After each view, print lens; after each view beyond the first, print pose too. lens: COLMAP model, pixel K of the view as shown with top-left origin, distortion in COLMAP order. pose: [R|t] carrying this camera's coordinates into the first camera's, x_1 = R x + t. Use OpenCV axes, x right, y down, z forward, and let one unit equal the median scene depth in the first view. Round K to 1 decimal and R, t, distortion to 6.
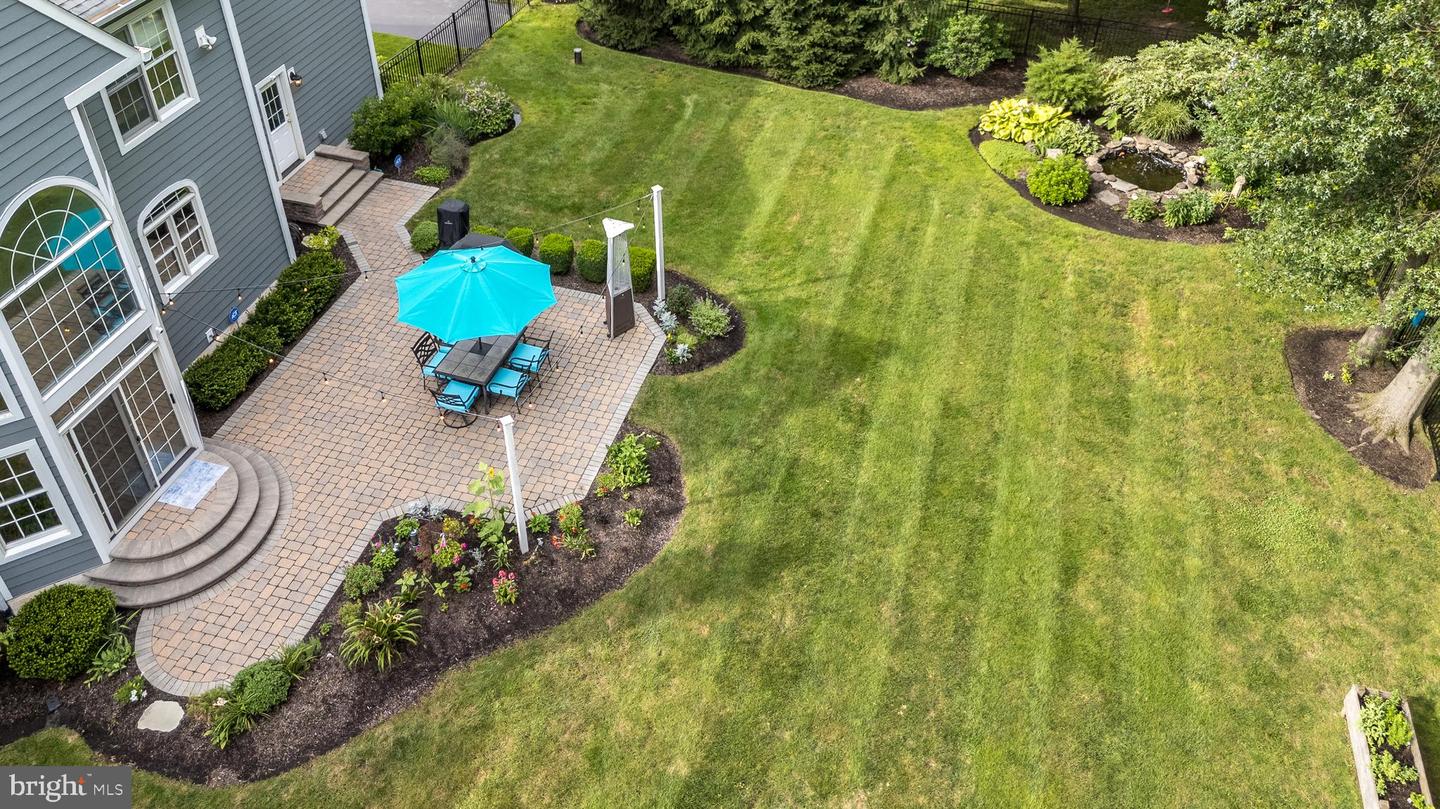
lens RADIAL K [[1065.0, 0, 692.8], [0, 1065.0, 407.5], [0, 0, 1]] dist [0.060311, -0.067177]
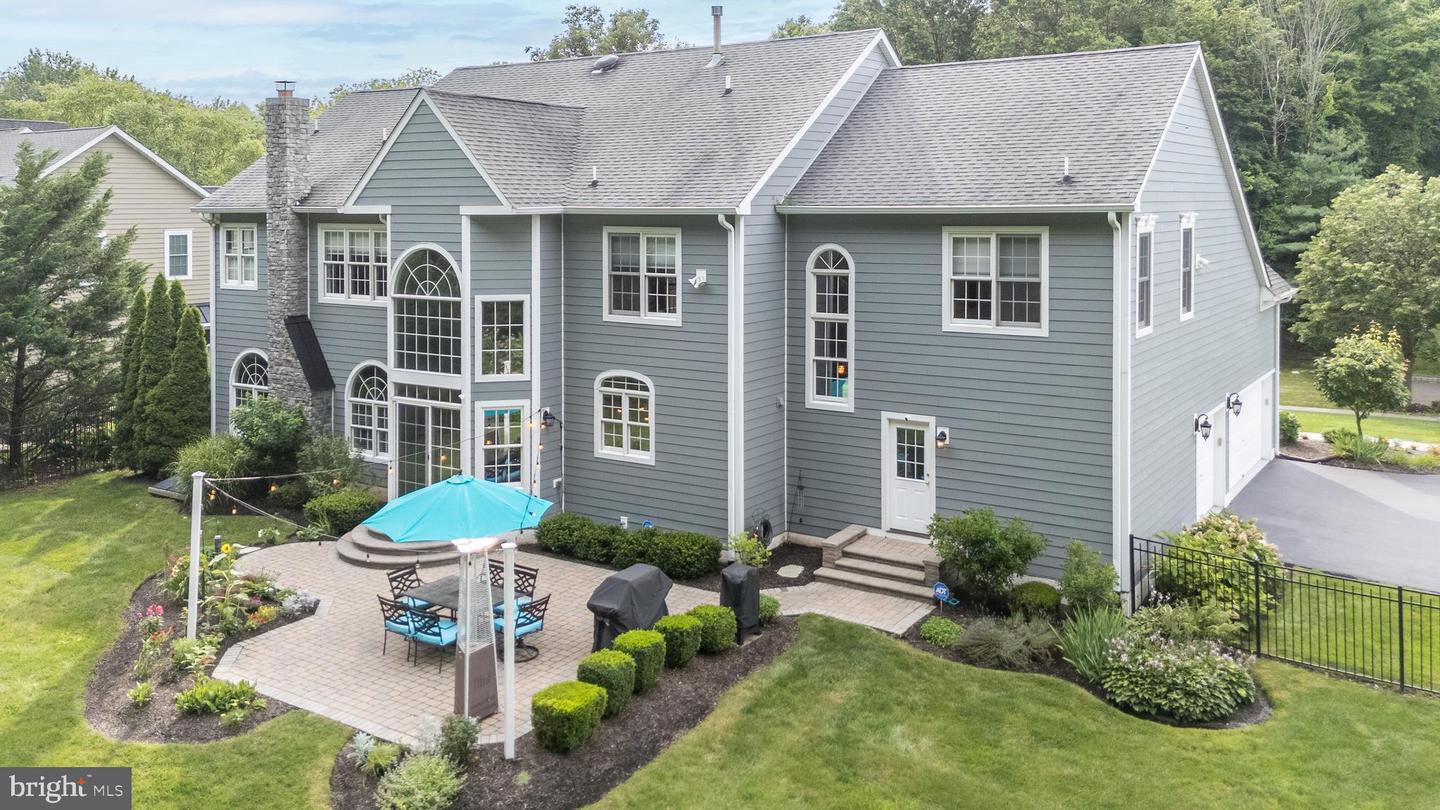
lens RADIAL K [[1065.0, 0, 692.8], [0, 1065.0, 408.0], [0, 0, 1]] dist [0.060311, -0.067177]
pose [[-0.285060, 0.164539, -0.944281, 0.576058], [-0.653674, 0.687153, 0.317067, -0.583179], [0.701036, 0.707635, -0.088325, 1.176174]]
